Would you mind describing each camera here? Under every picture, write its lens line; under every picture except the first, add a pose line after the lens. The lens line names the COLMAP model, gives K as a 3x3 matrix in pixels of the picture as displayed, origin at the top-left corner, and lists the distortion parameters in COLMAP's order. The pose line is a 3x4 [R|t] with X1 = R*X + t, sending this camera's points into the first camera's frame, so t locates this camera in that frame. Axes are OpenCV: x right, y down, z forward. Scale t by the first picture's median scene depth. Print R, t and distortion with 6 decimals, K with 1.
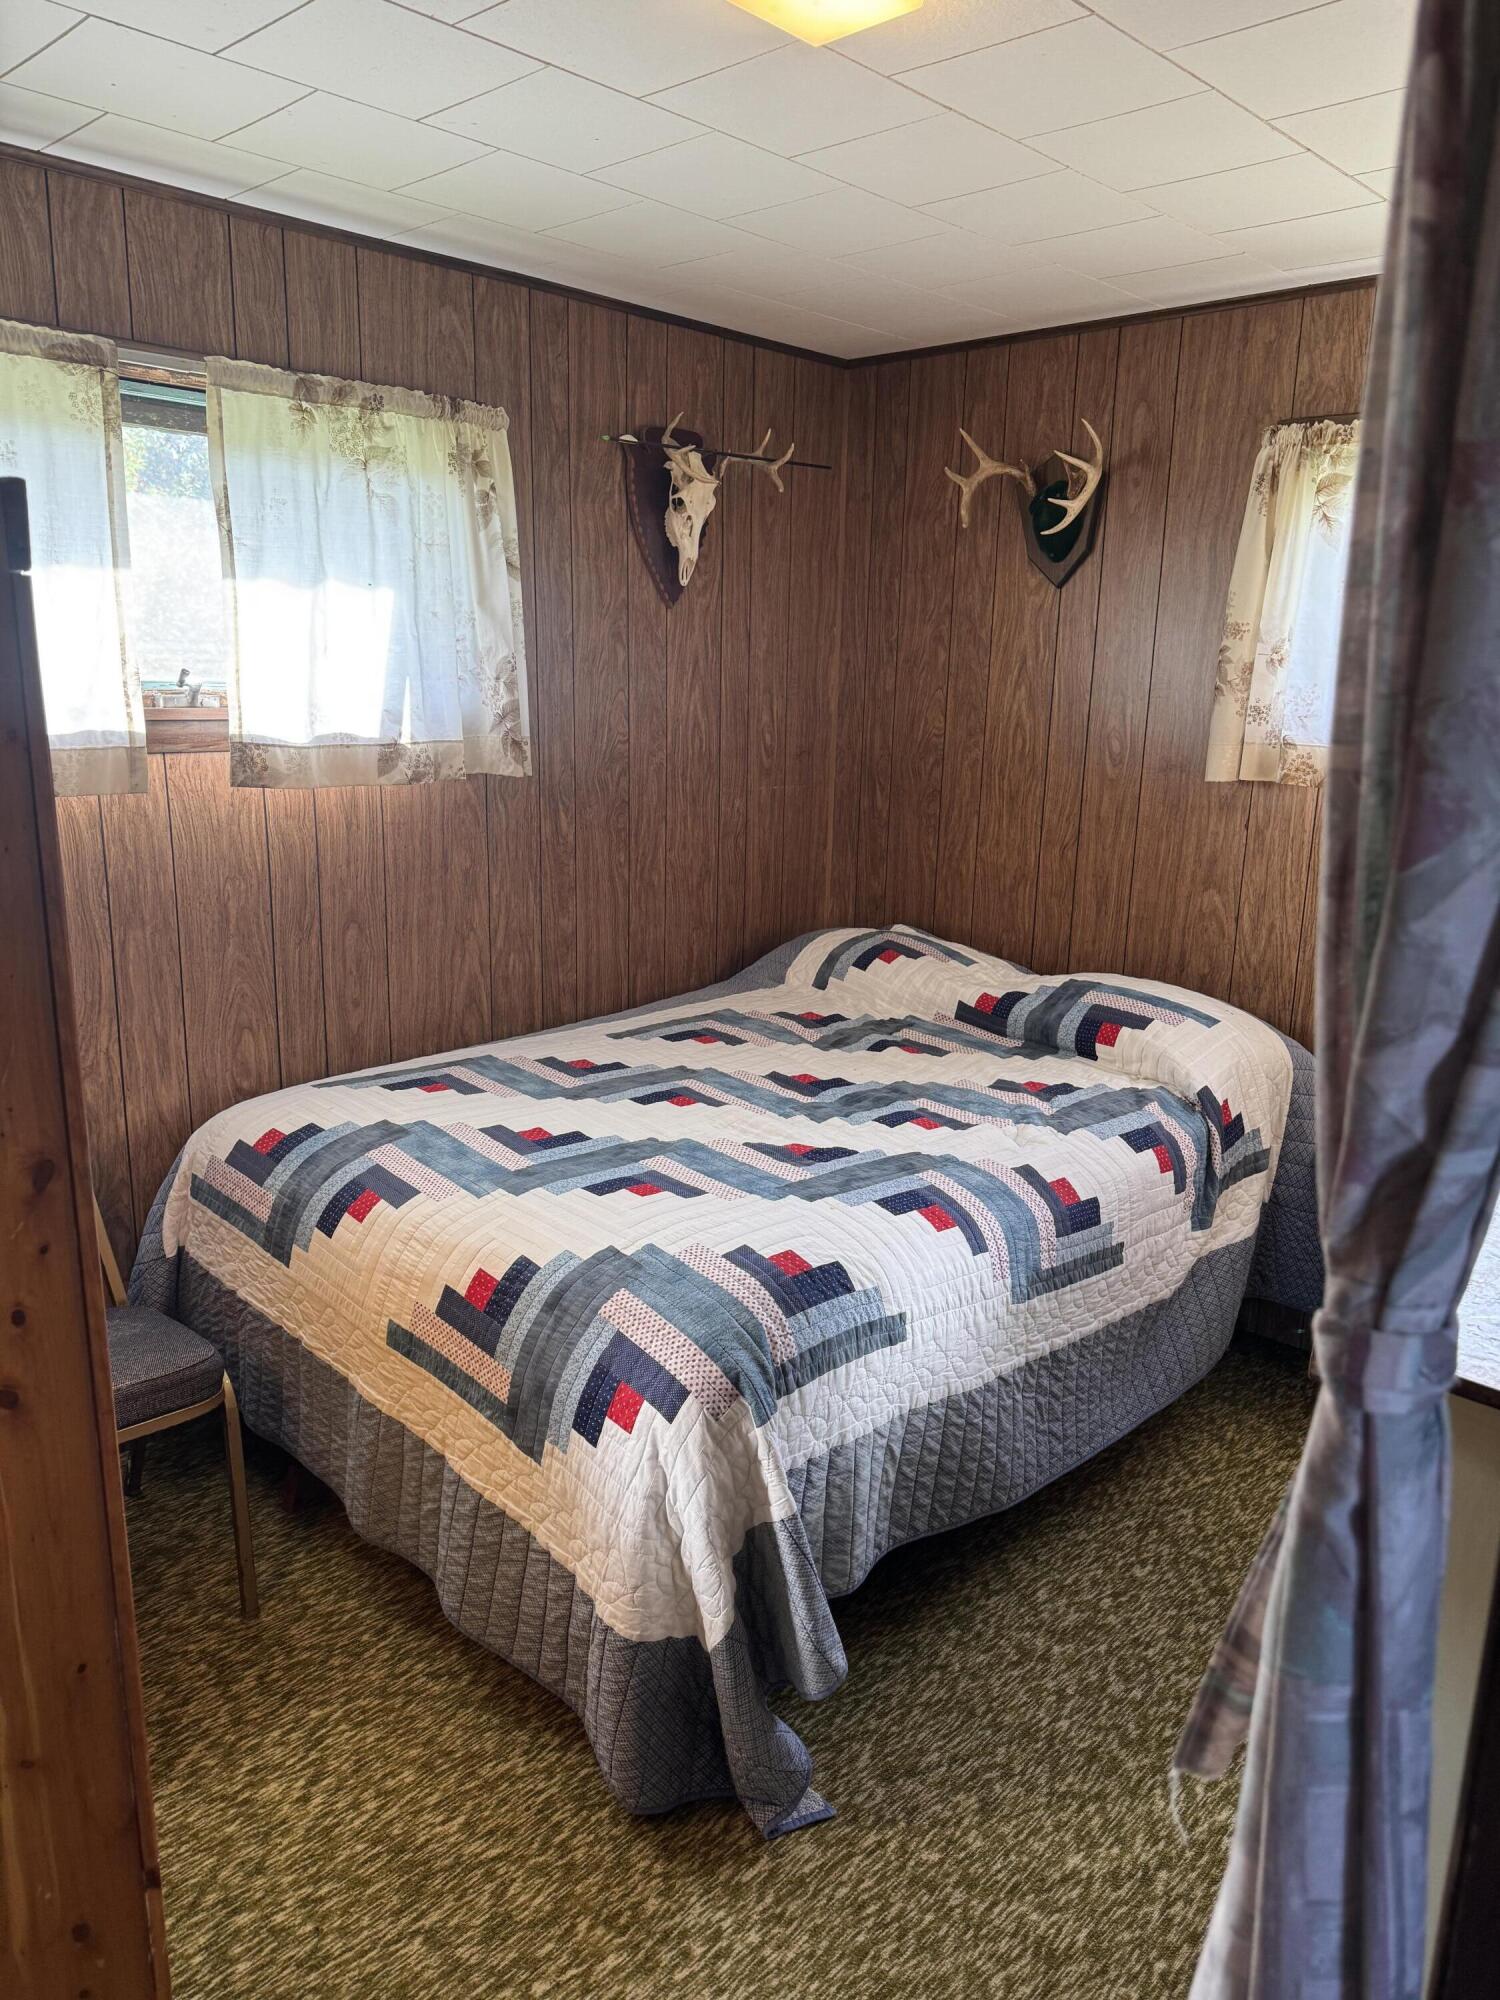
lens RADIAL K [[1422.8, 0, 762.7], [0, 1422.8, 1000.3], [0, 0, 1]] dist [0.084282, -0.086508]
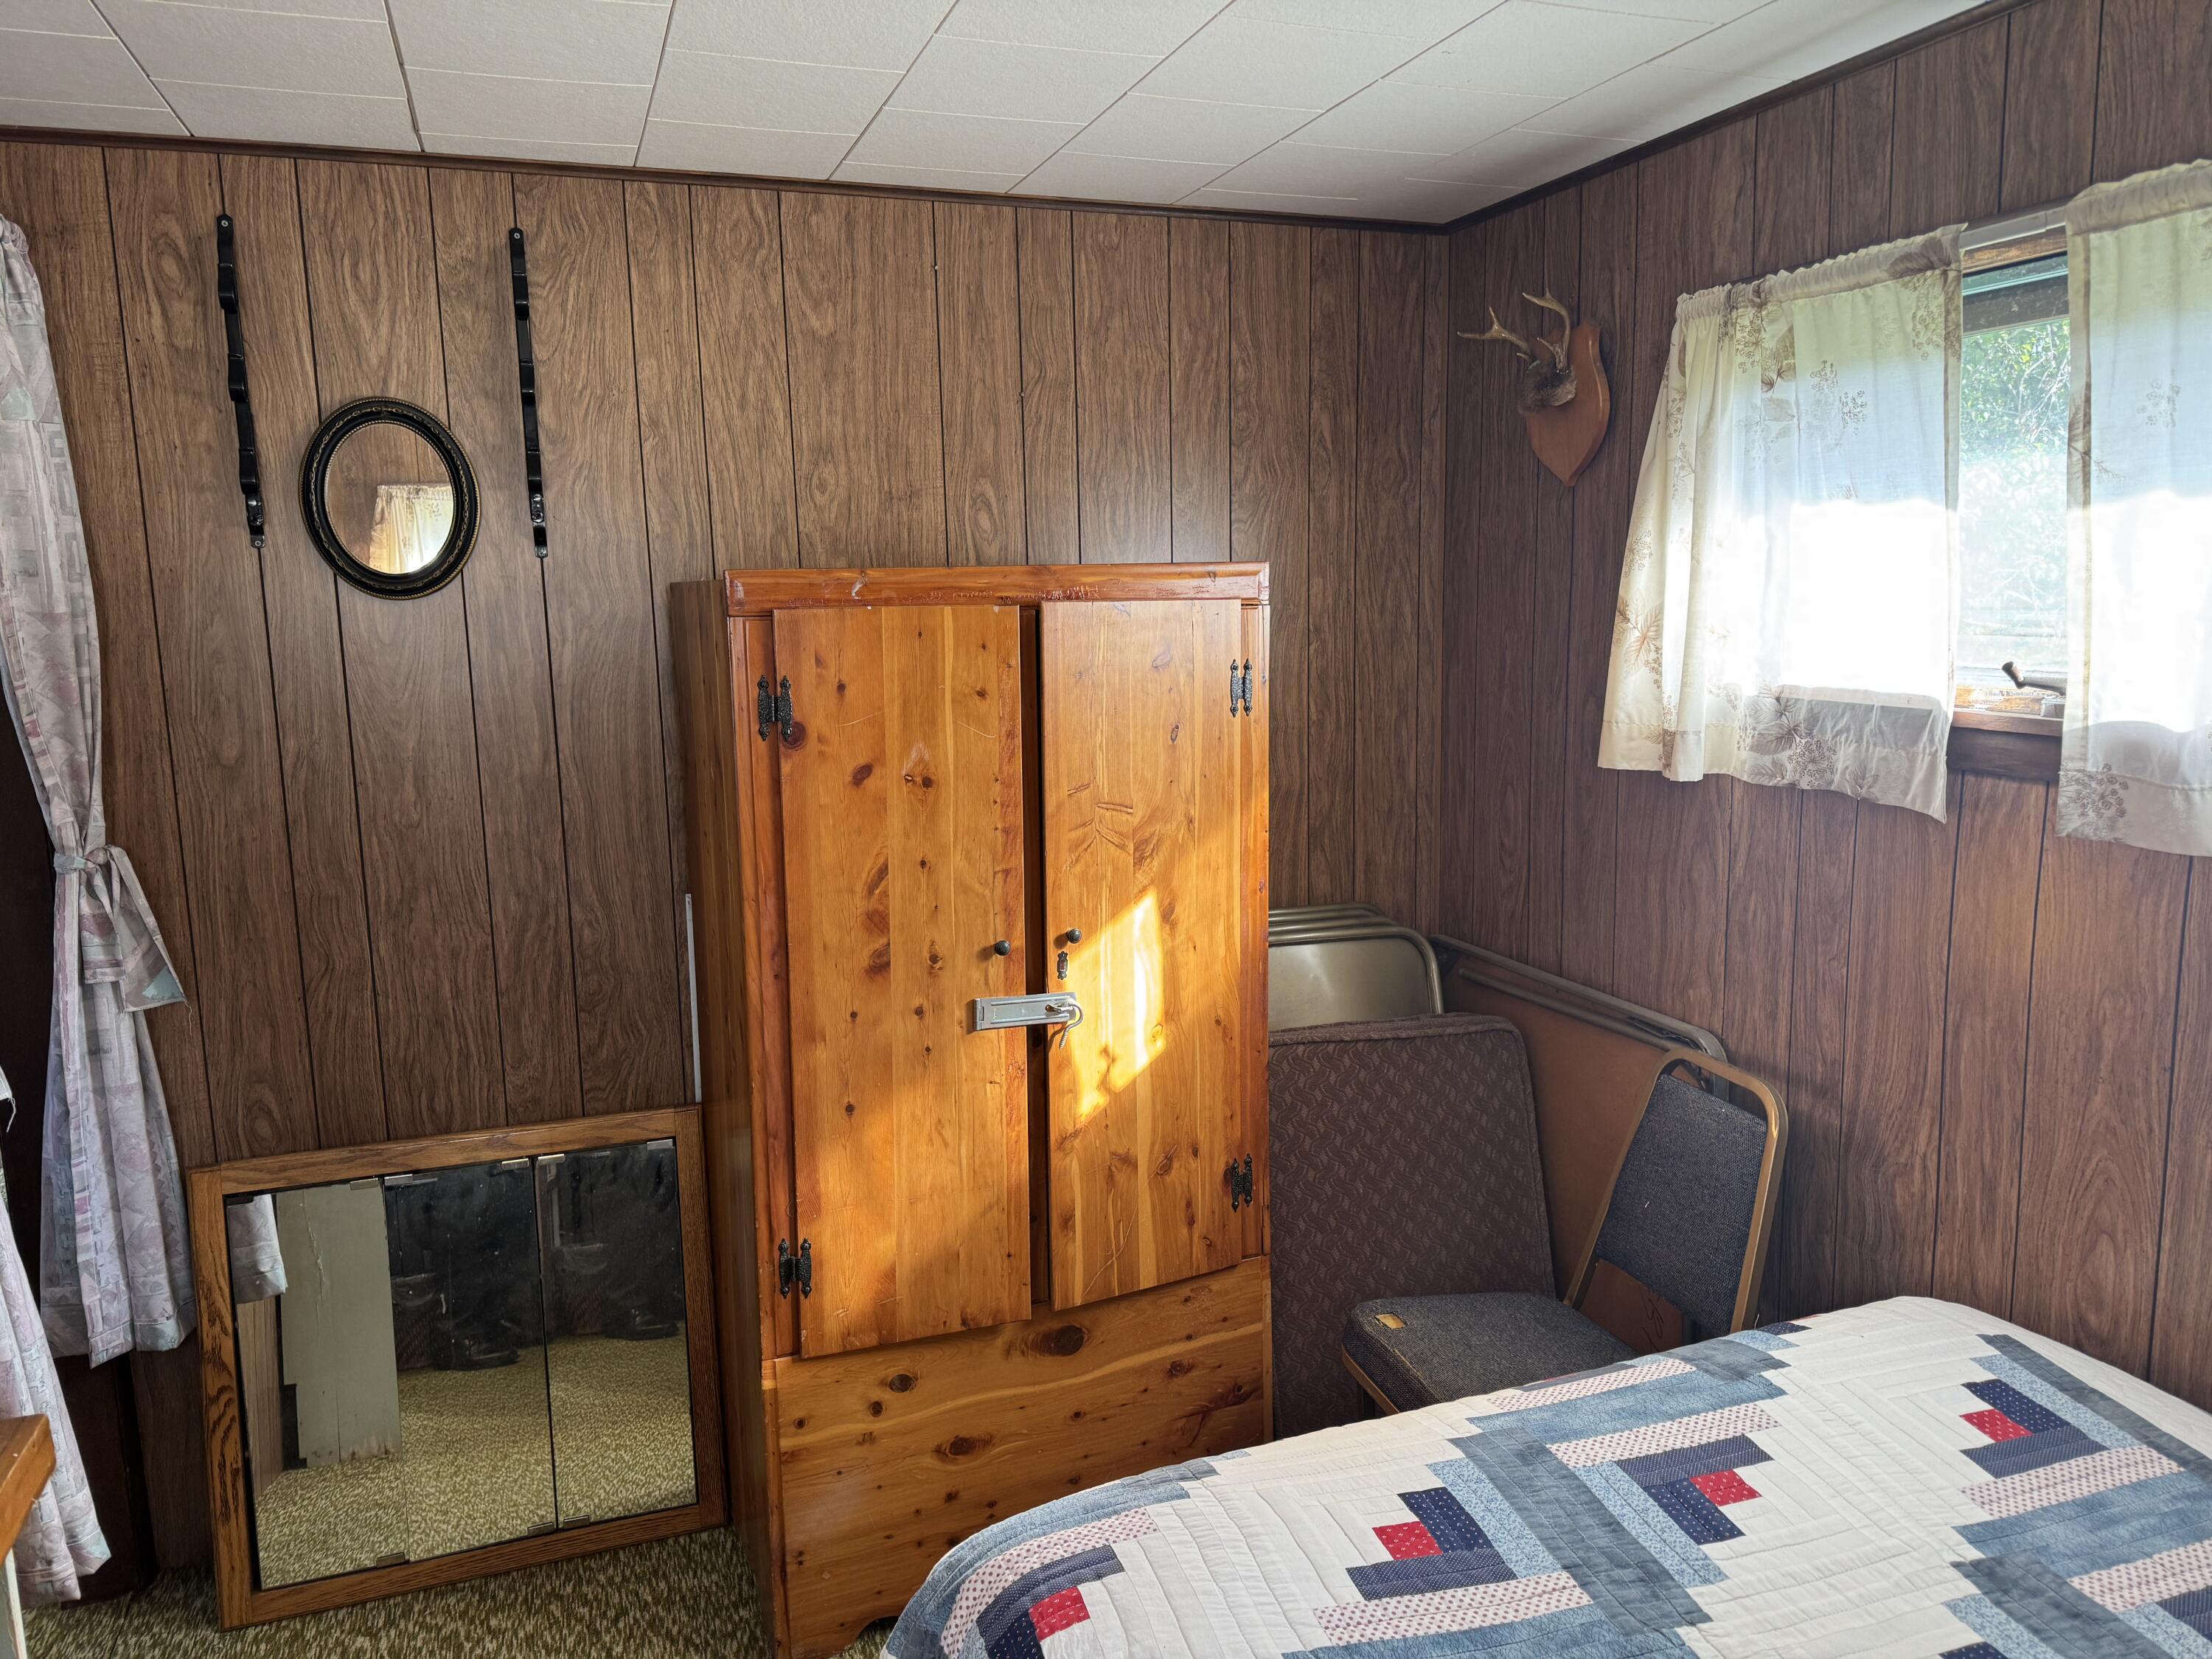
lens RADIAL K [[1573.6, 0, 1111.2], [0, 1573.6, 832.5], [0, 0, 1]] dist [0.084282, -0.086508]
pose [[-0.459332, 0.130604, -0.878611, 0.465935], [-0.188062, 0.952410, 0.239892, -0.255089], [0.868128, 0.275424, -0.412910, 0.966669]]
